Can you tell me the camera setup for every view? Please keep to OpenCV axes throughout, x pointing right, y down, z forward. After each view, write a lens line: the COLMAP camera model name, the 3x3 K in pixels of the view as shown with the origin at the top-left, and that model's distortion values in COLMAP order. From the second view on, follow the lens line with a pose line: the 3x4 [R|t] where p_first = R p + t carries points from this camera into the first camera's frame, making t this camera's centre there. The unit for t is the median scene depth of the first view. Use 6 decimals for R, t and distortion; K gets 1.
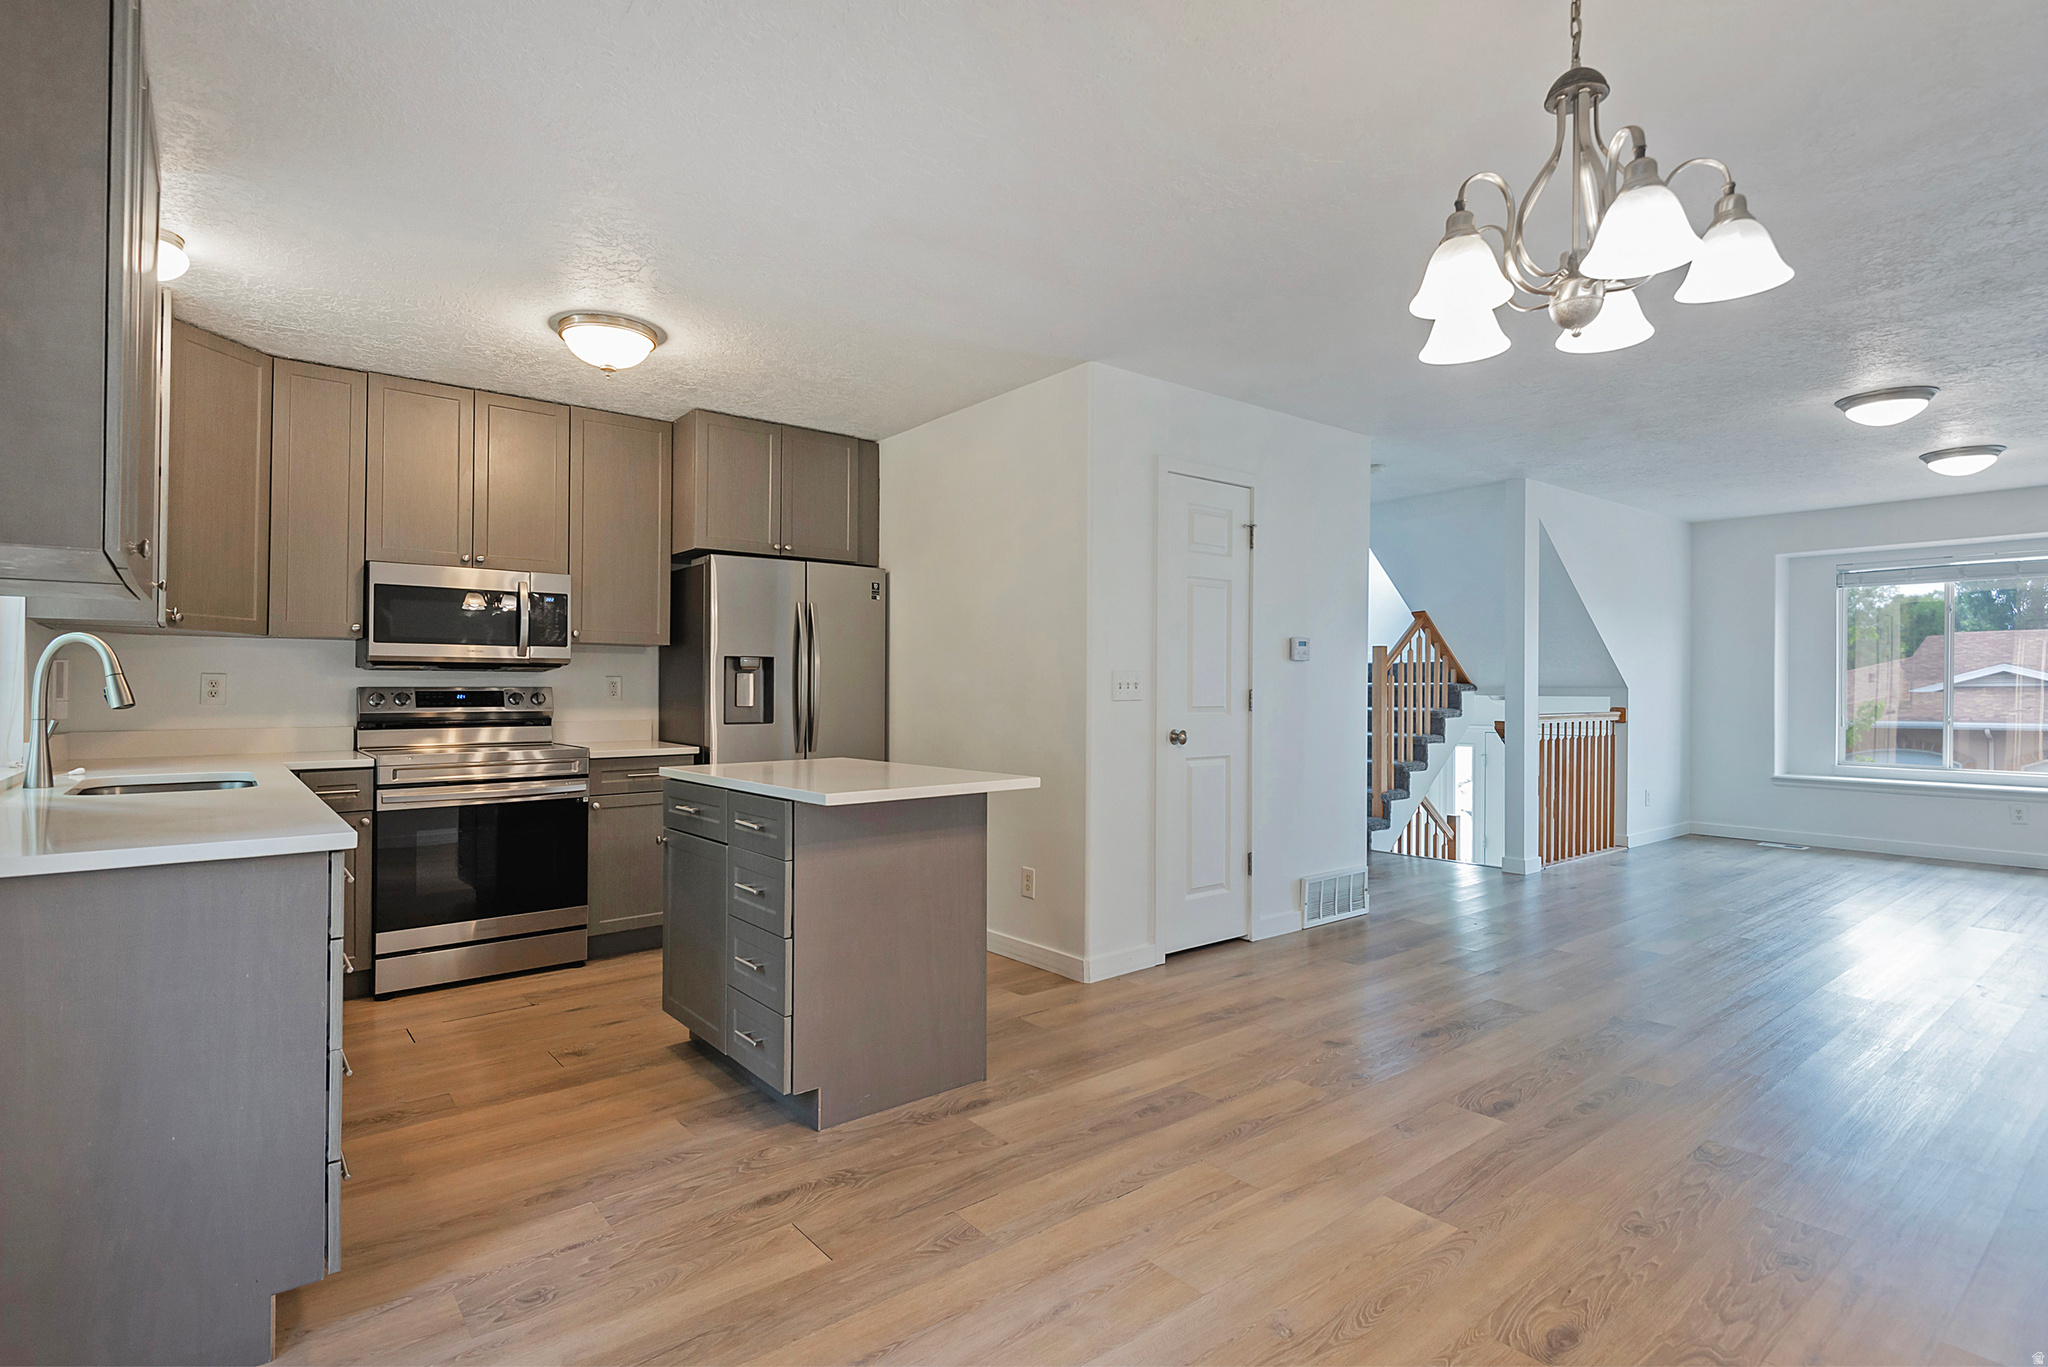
lens RADIAL K [[1007.7, 0, 1039.5], [0, 1007.7, 683.3], [0, 0, 1]] dist [0.033074, -0.030768]
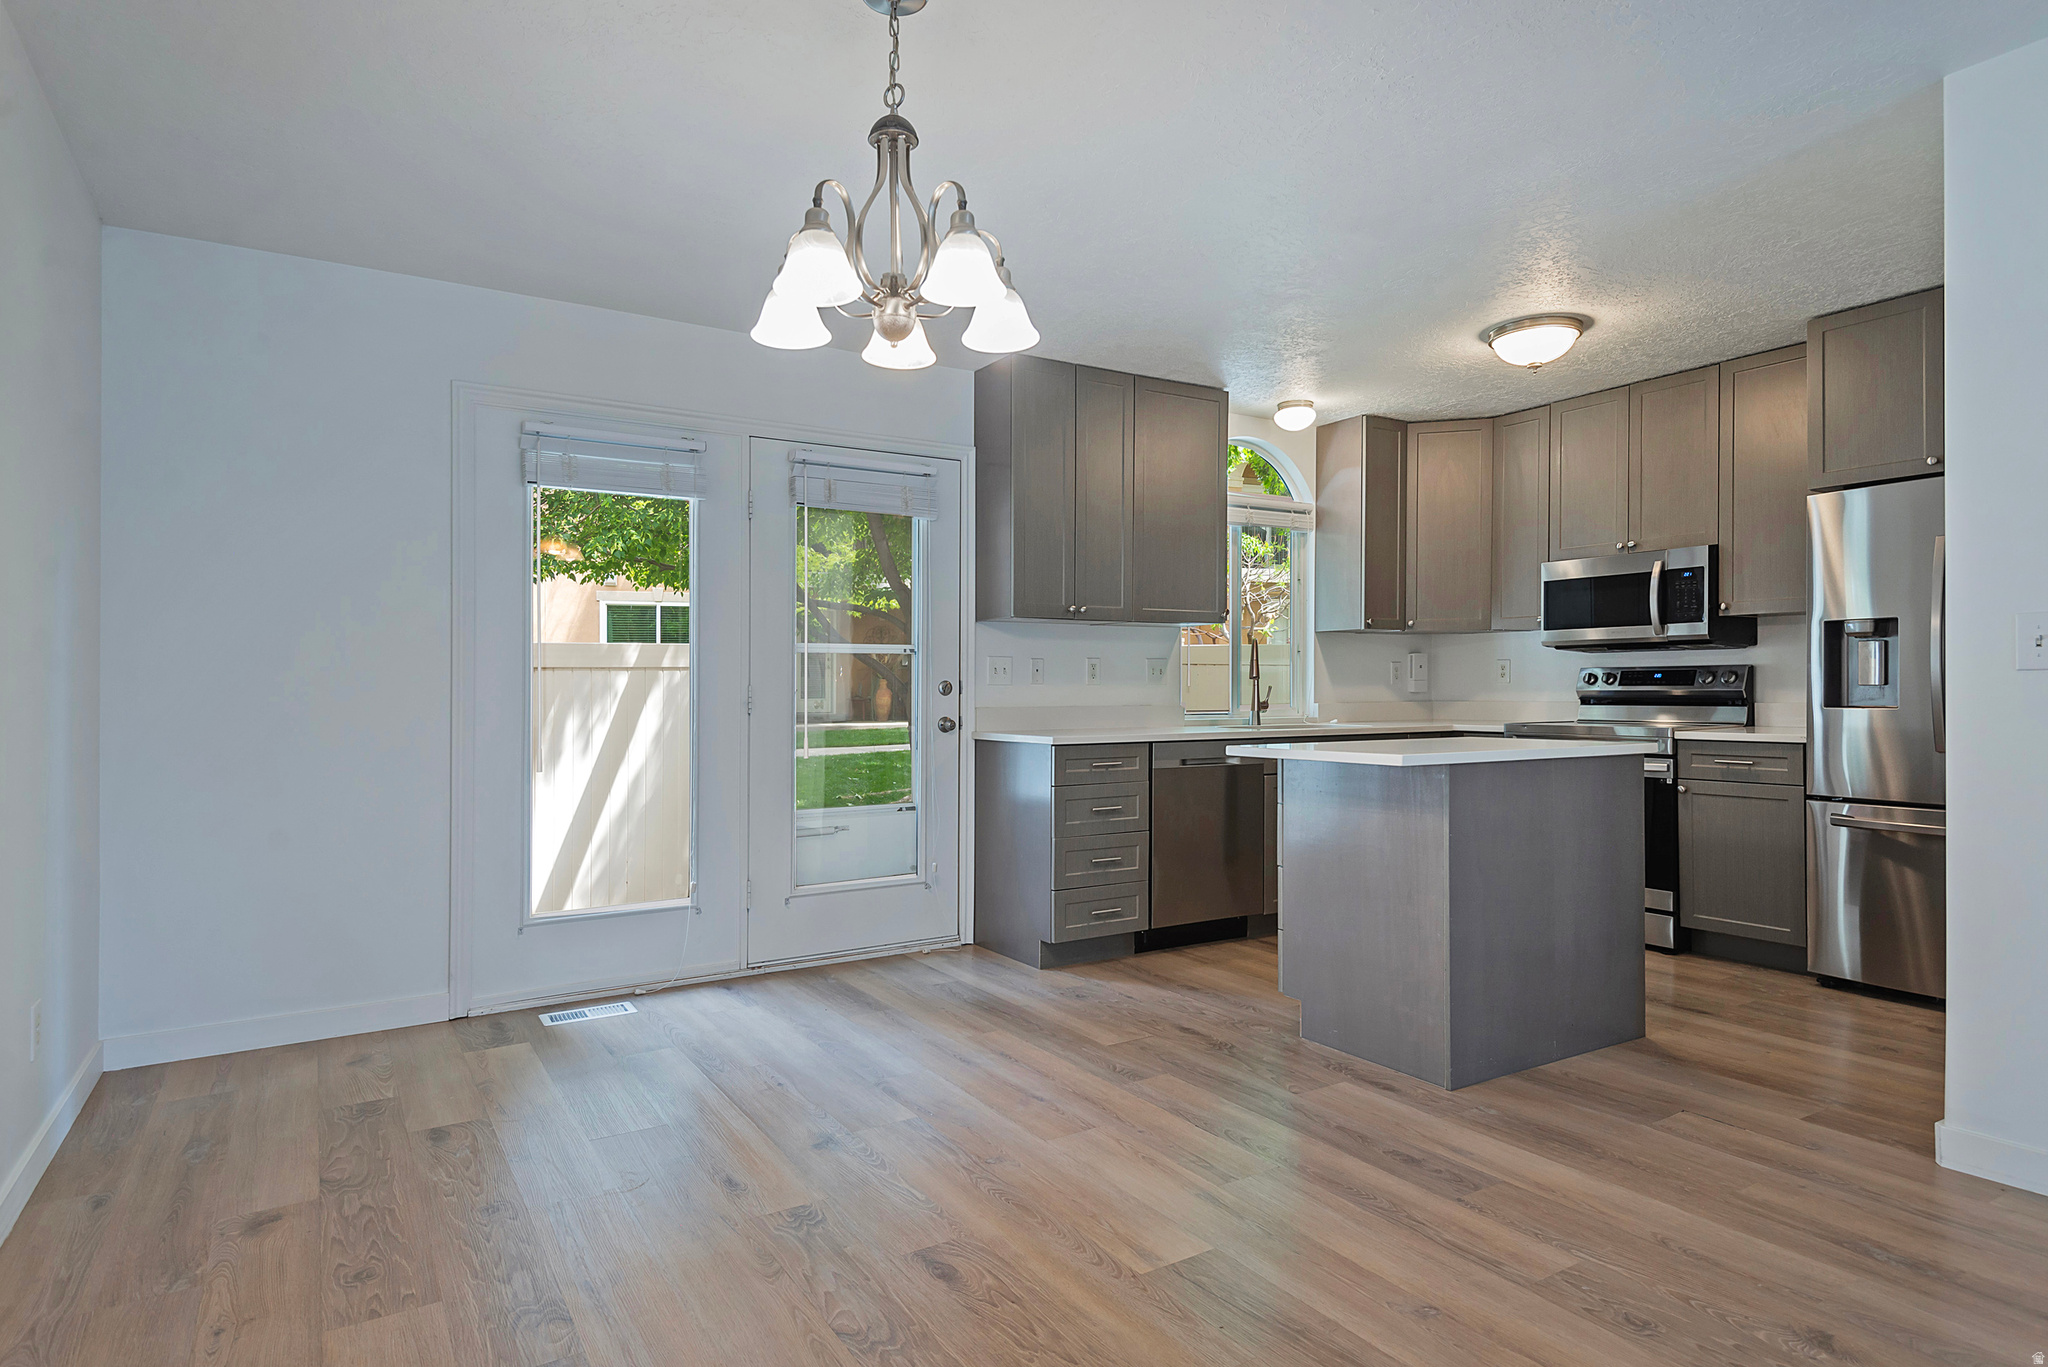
lens RADIAL K [[1150.5, 0, 995.7], [0, 1150.5, 658.1], [0, 0, 1]] dist [0.032600, -0.023135]
pose [[-0.158124, -0.026012, -0.987077, 0.787496], [0.012387, 0.999522, -0.028324, 0.022243], [0.987342, -0.016706, -0.157726, 0.579060]]
